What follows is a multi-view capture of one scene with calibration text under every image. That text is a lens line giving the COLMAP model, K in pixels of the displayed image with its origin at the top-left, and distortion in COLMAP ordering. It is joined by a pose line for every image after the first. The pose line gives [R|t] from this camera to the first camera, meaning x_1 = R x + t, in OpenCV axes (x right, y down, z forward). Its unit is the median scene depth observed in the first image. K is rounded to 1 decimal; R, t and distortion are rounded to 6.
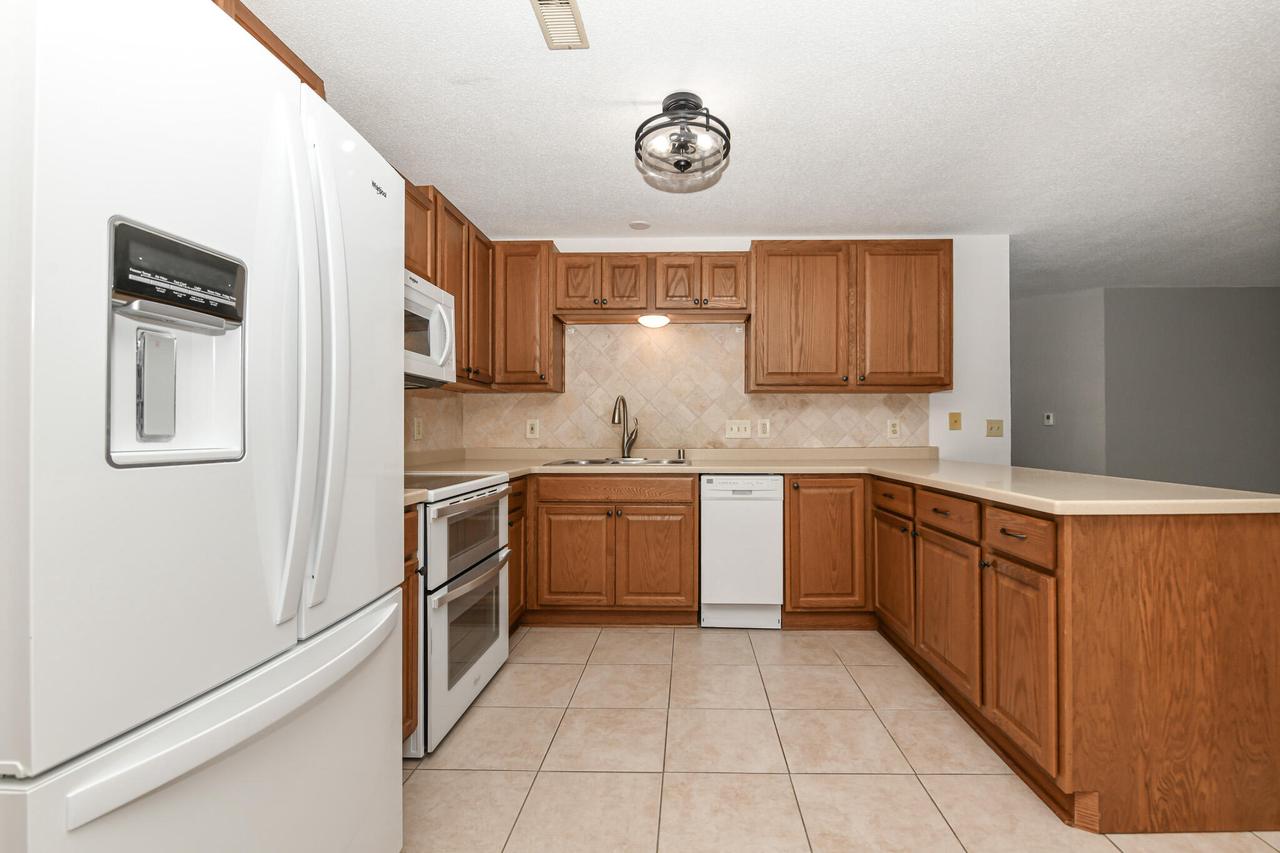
lens RADIAL K [[539.0, 0, 671.9], [0, 539.0, 428.5], [0, 0, 1]] dist [-0.009202, -0.002278]
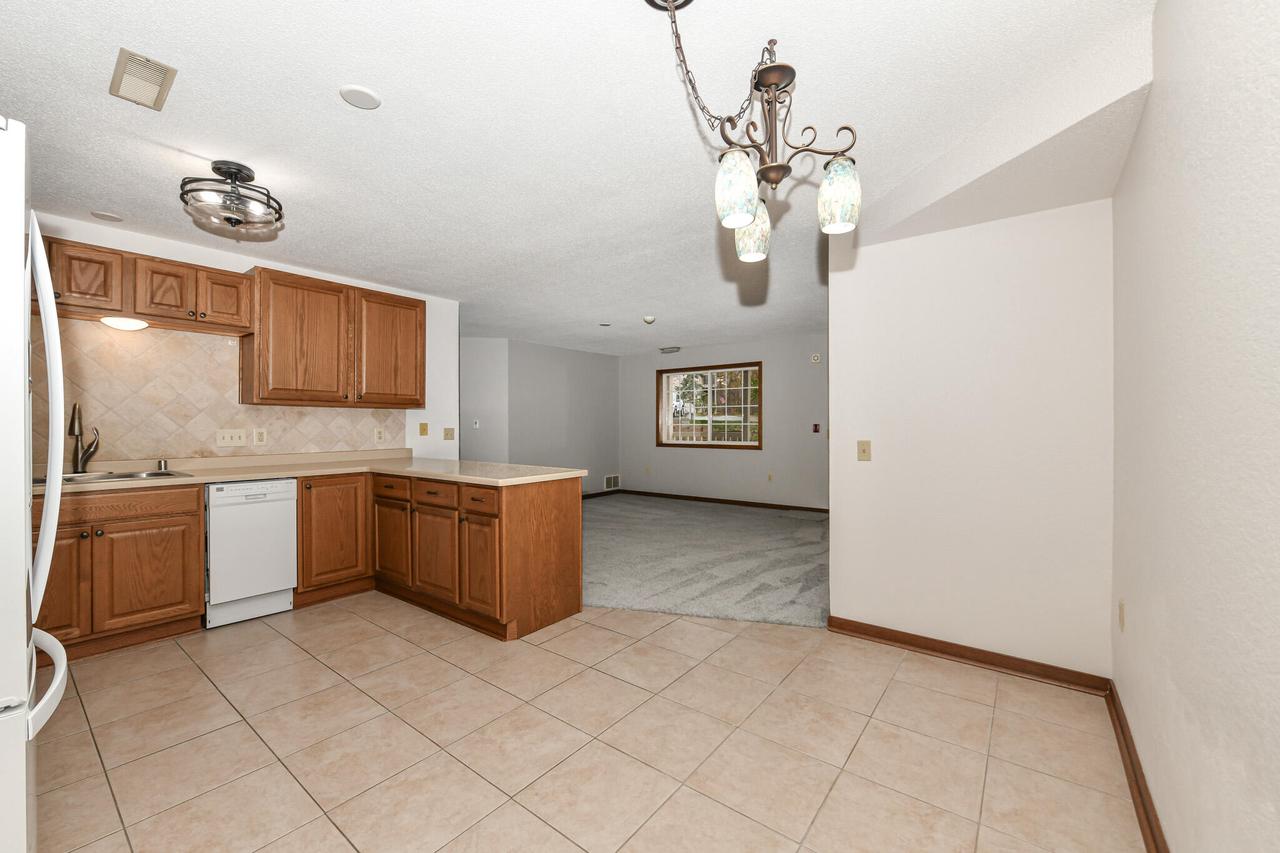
lens RADIAL K [[514.6, 0, 642.3], [0, 514.6, 426.0], [0, 0, 1]] dist [-0.008055, -0.001612]
pose [[0.582965, -0.000159, 0.812497, -0.264558], [-0.007091, 0.999961, 0.005283, -0.039631], [-0.812466, -0.008841, 0.582941, -0.274113]]
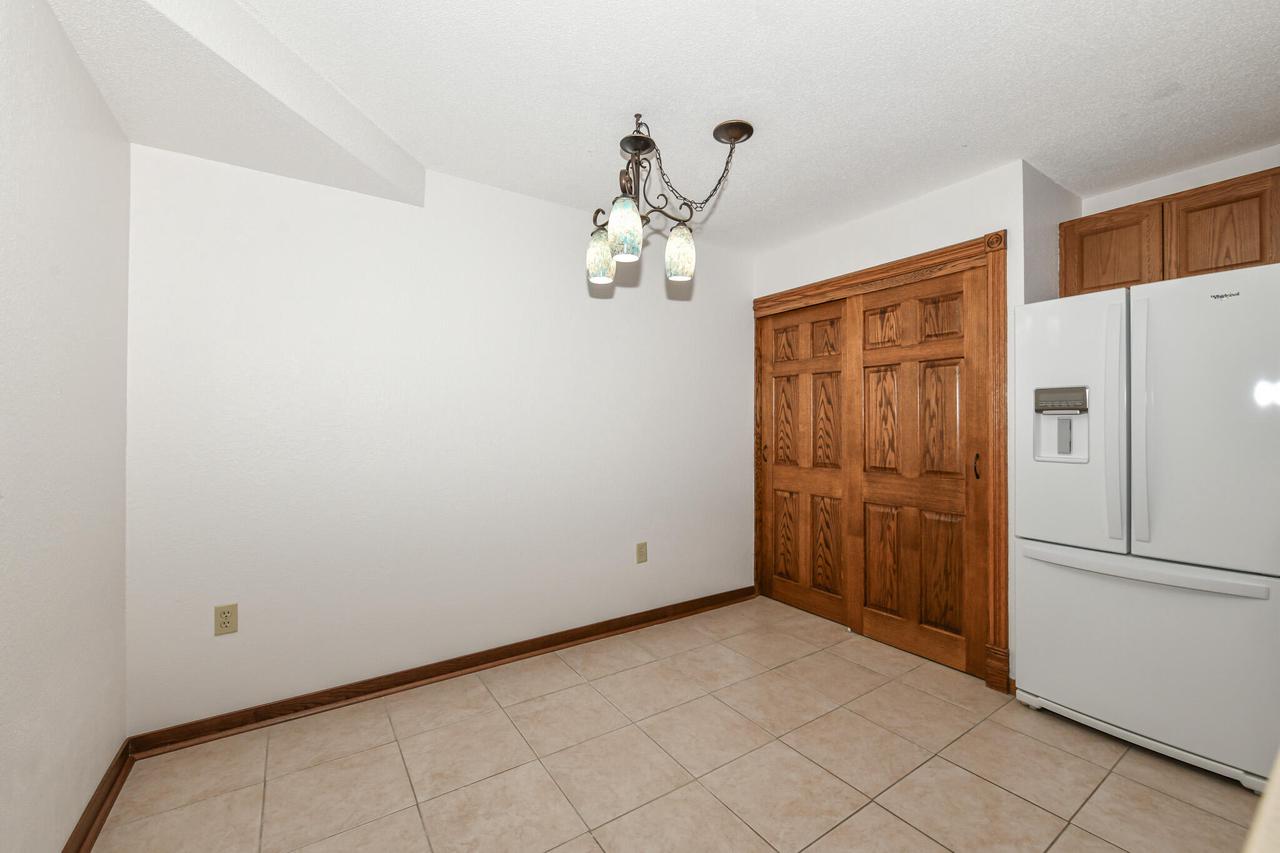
lens RADIAL K [[514.6, 0, 655.3], [0, 514.6, 424.2], [0, 0, 1]] dist [-0.008055, -0.001612]
pose [[-0.811427, -0.002571, -0.584449, 0.638811], [0.003100, 0.999957, -0.008704, -0.031907], [0.584446, -0.008874, -0.811384, 0.494664]]
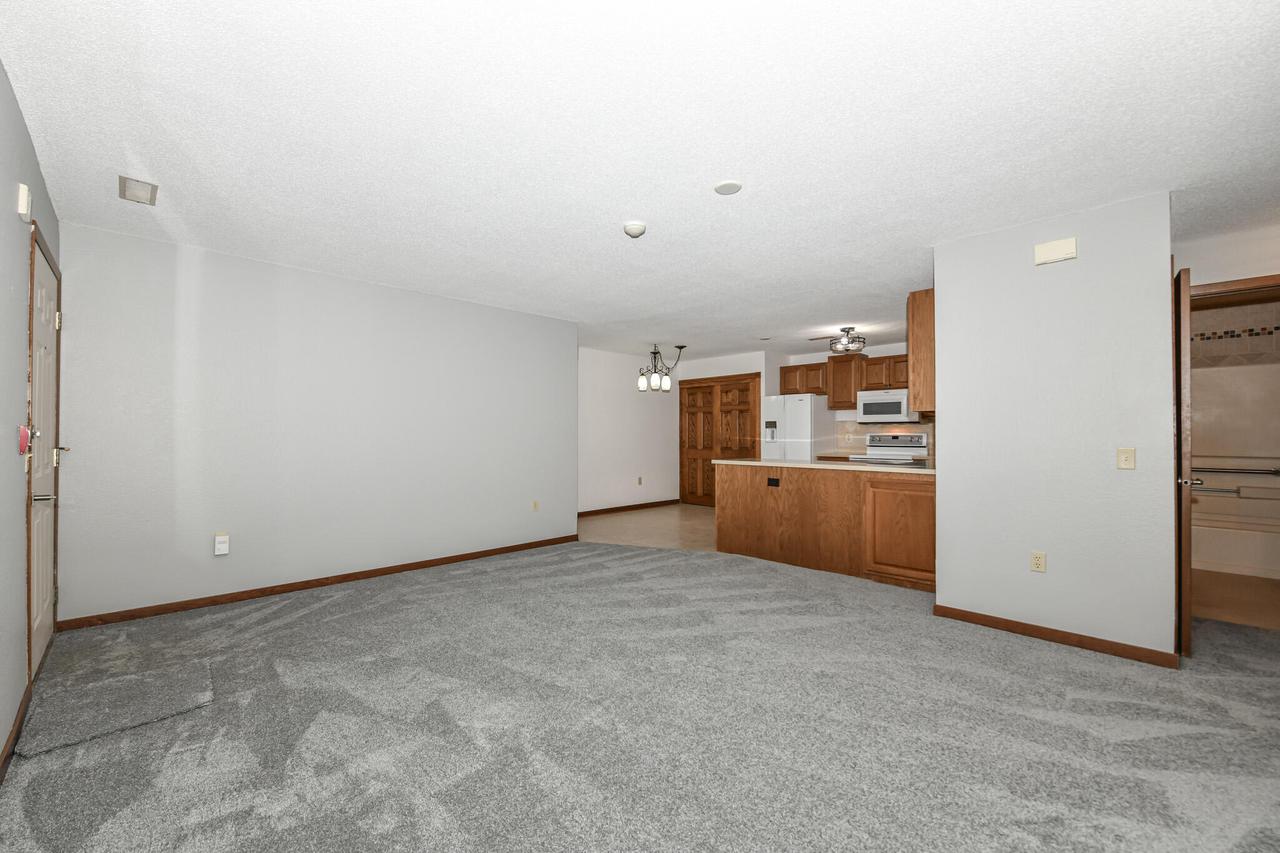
lens RADIAL K [[514.6, 0, 651.4], [0, 514.6, 421.9], [0, 0, 1]] dist [-0.008055, -0.001612]
pose [[-0.678989, -0.015496, -0.733985, 2.002046], [0.007339, 0.999584, -0.027892, -0.018945], [0.734112, -0.024325, -0.678593, 1.521081]]
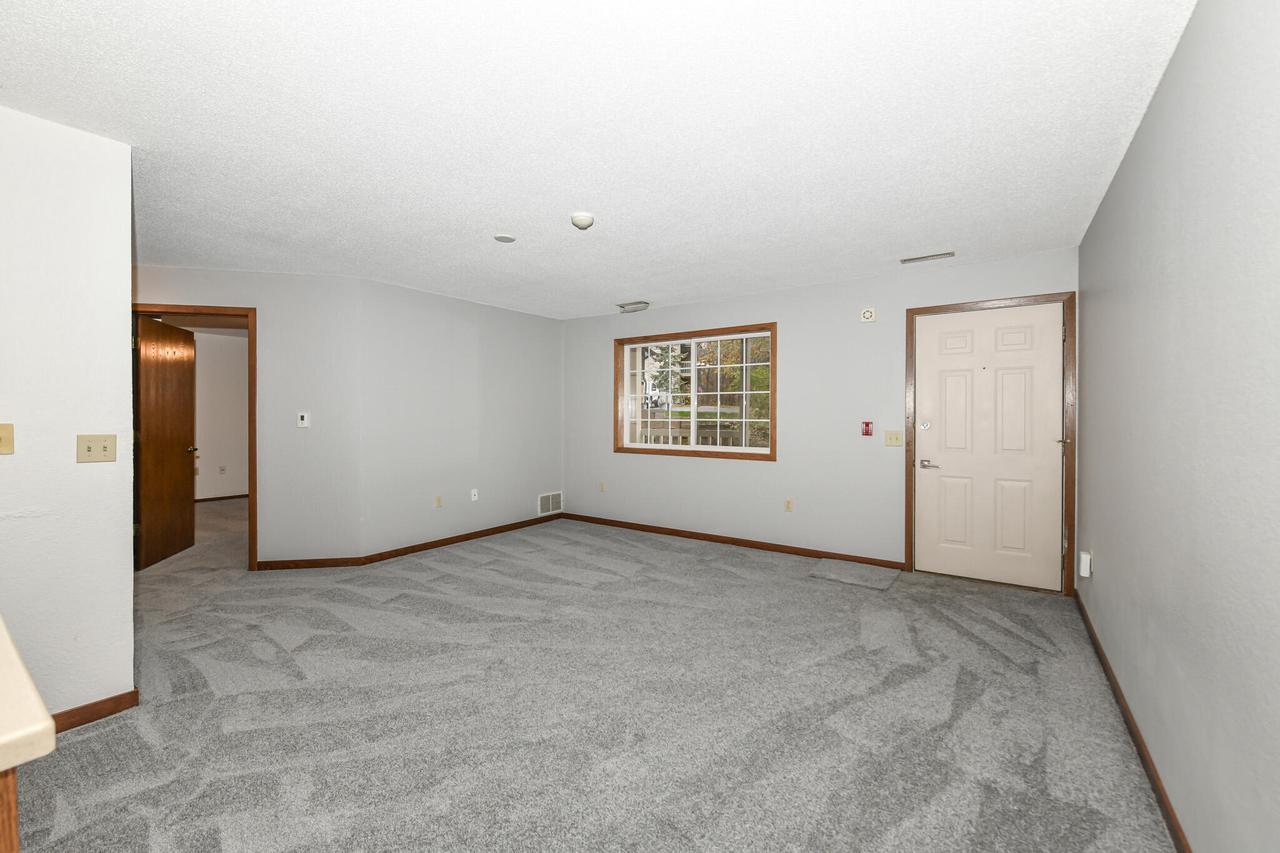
lens RADIAL K [[514.6, 0, 632.4], [0, 514.6, 435.3], [0, 0, 1]] dist [-0.008055, -0.001612]
pose [[0.562160, -0.028966, 0.826521, 0.557681], [-0.010986, 0.999037, 0.042484, -0.058625], [-0.826956, -0.032963, 0.561300, 0.195222]]
